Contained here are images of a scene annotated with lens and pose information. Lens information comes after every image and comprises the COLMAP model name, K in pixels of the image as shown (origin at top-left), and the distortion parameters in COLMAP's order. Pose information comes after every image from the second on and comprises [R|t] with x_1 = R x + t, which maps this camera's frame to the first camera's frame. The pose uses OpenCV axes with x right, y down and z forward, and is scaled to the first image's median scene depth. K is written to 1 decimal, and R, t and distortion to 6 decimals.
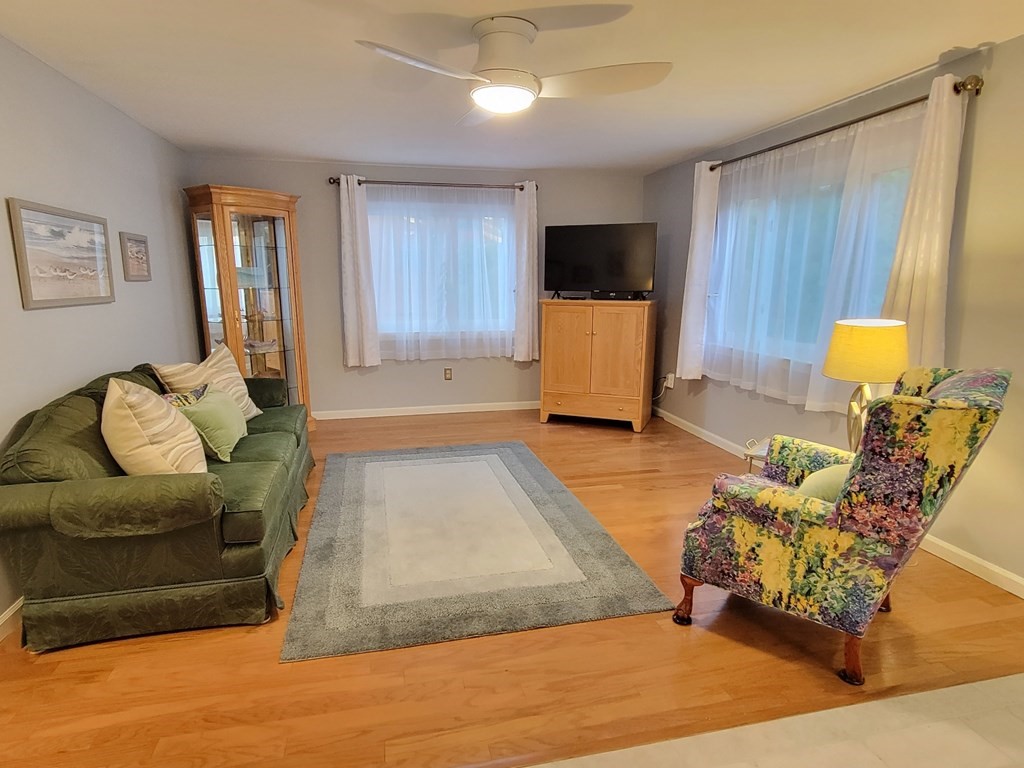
lens RADIAL K [[579.1, 0, 511.0], [0, 579.1, 397.4], [0, 0, 1]] dist [-0.002811, -0.000998]
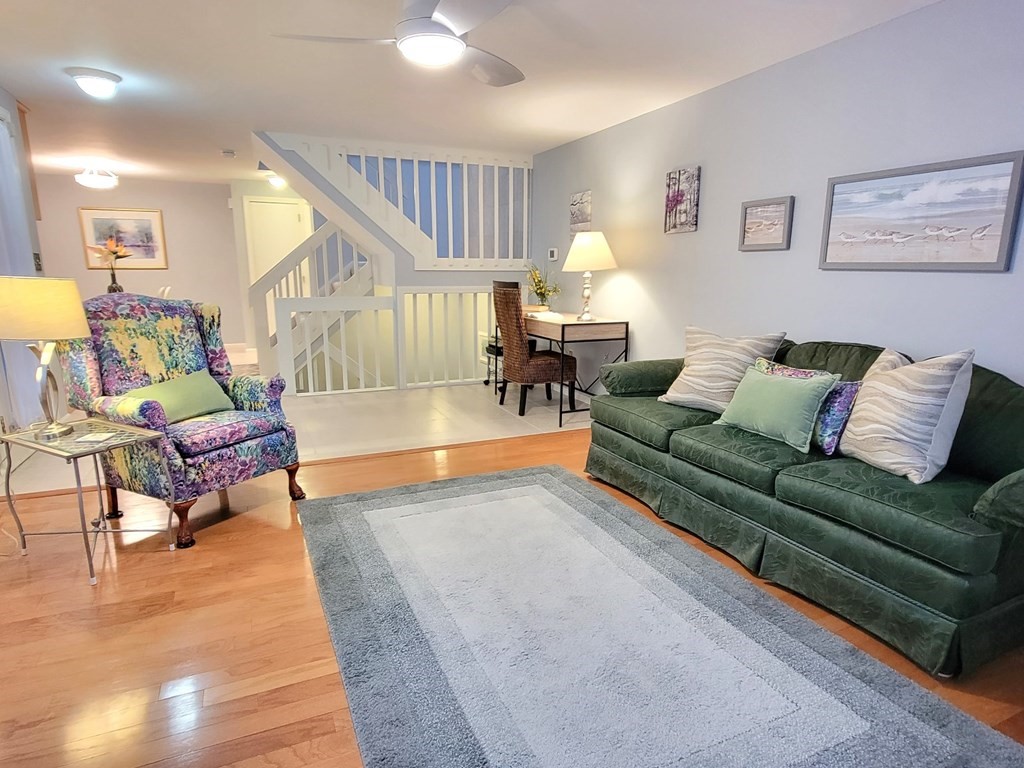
lens RADIAL K [[579.1, 0, 511.0], [0, 579.1, 397.4], [0, 0, 1]] dist [-0.002811, -0.000998]
pose [[-0.979677, 0.032677, -0.197903, 0.039145], [-0.051540, 0.912504, 0.405809, -0.220077], [0.193848, 0.407761, -0.892274, 1.239905]]
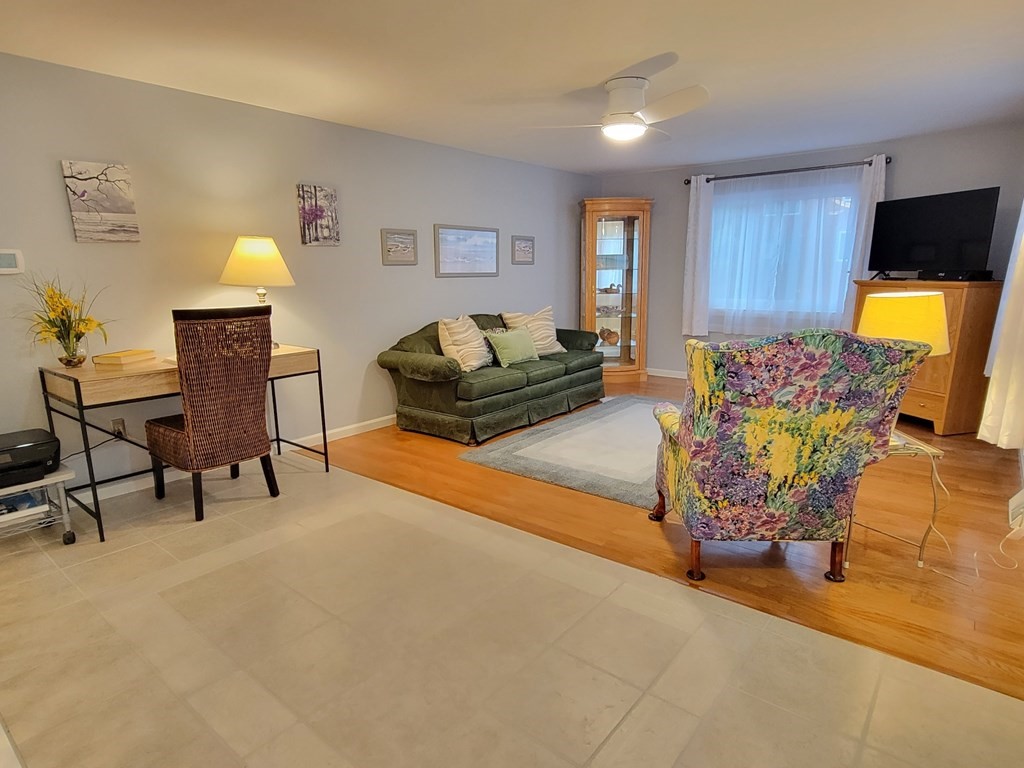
lens RADIAL K [[579.1, 0, 511.0], [0, 579.1, 397.4], [0, 0, 1]] dist [-0.002811, -0.000998]
pose [[0.615198, 0.162123, -0.771523, 0.595533], [-0.148659, 0.984927, 0.088428, 0.029406], [0.774229, 0.060293, 0.630027, -0.046801]]
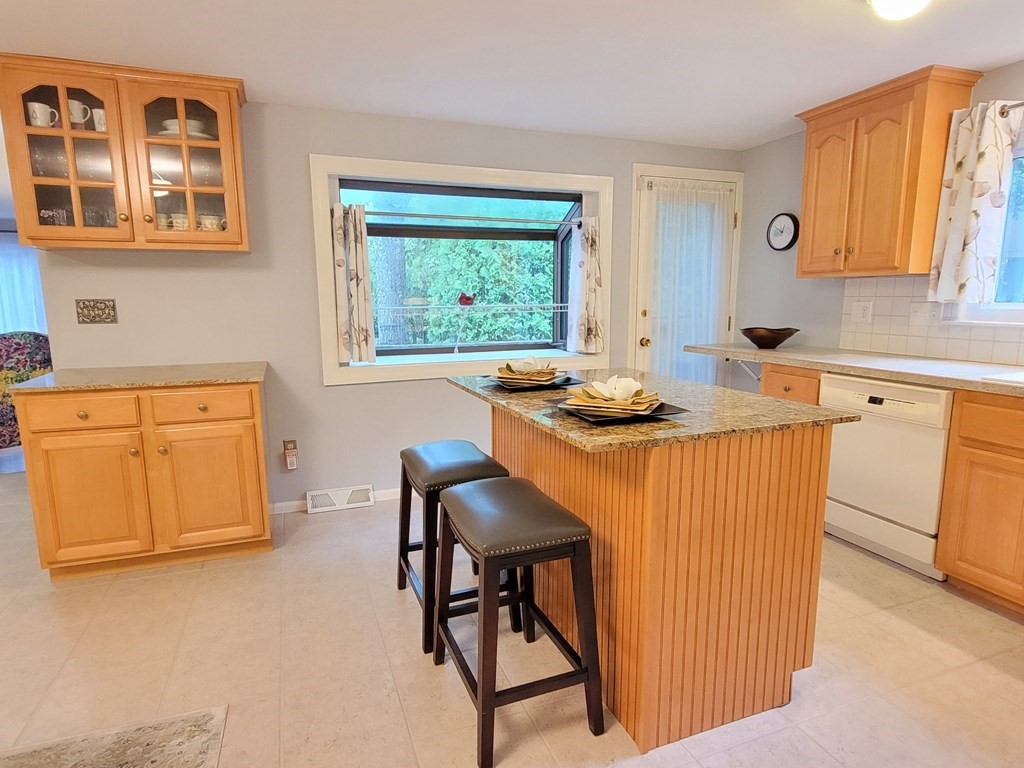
lens RADIAL K [[579.1, 0, 511.0], [0, 579.1, 397.4], [0, 0, 1]] dist [-0.002811, -0.000998]
pose [[0.990268, -0.031610, 0.135537, 1.105355], [0.036220, 0.998841, -0.031685, 0.161694], [-0.134379, 0.036286, 0.990265, -0.698277]]
